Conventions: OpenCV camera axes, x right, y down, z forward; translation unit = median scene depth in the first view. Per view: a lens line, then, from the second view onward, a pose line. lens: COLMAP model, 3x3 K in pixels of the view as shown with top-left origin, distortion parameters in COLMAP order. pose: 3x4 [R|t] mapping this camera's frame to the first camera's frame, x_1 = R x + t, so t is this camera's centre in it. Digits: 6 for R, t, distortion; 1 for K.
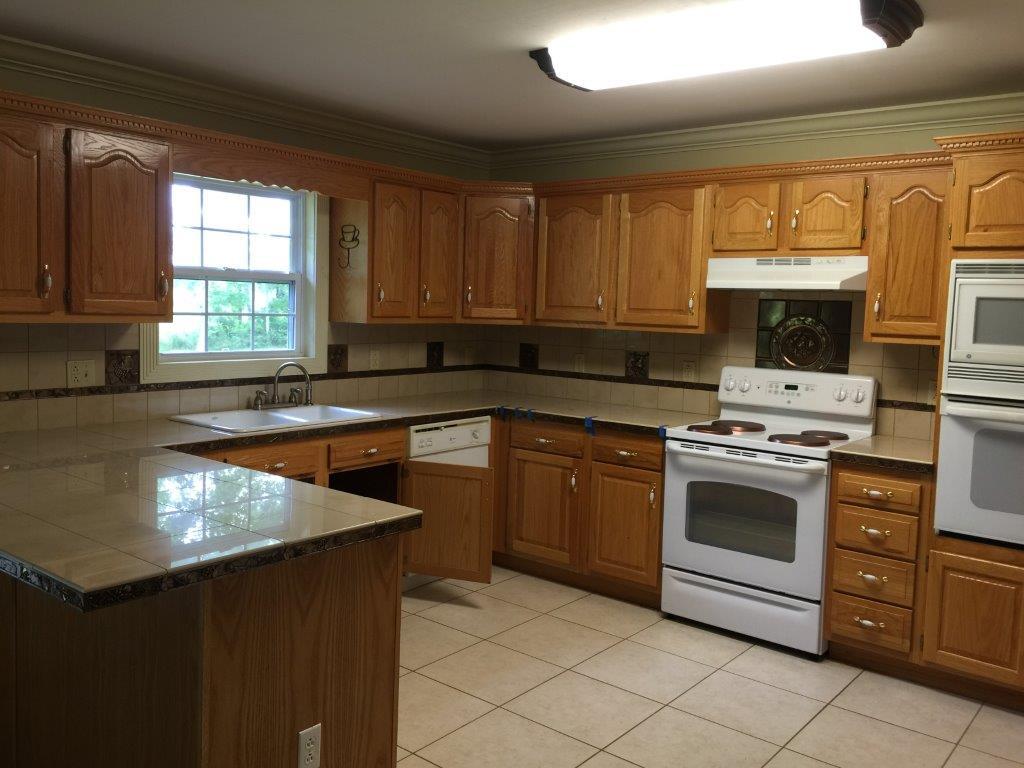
lens RADIAL K [[864.0, 0, 512.0], [0, 864.0, 384.0], [0, 0, 1]] dist [-0.000747, -0.004058]
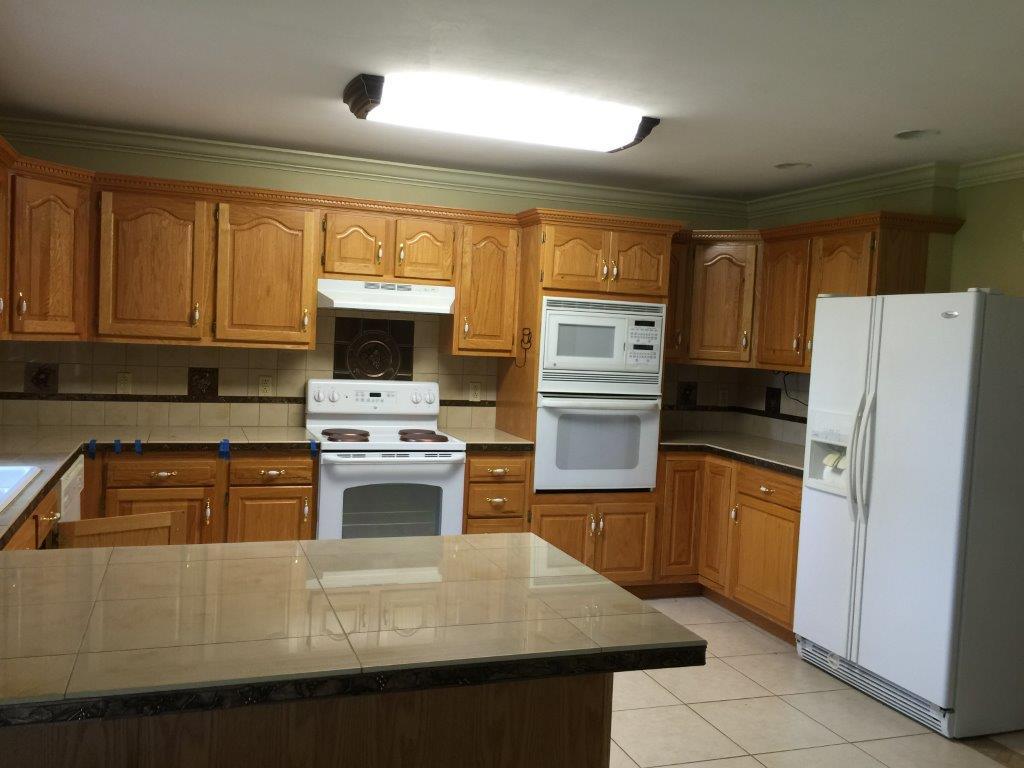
lens RADIAL K [[864.0, 0, 512.0], [0, 864.0, 384.0], [0, 0, 1]] dist [-0.000747, -0.004058]
pose [[0.498966, -0.054329, 0.864917, -0.587477], [0.049930, 0.998177, 0.033895, -0.041038], [-0.865182, 0.026273, 0.500769, 0.271498]]
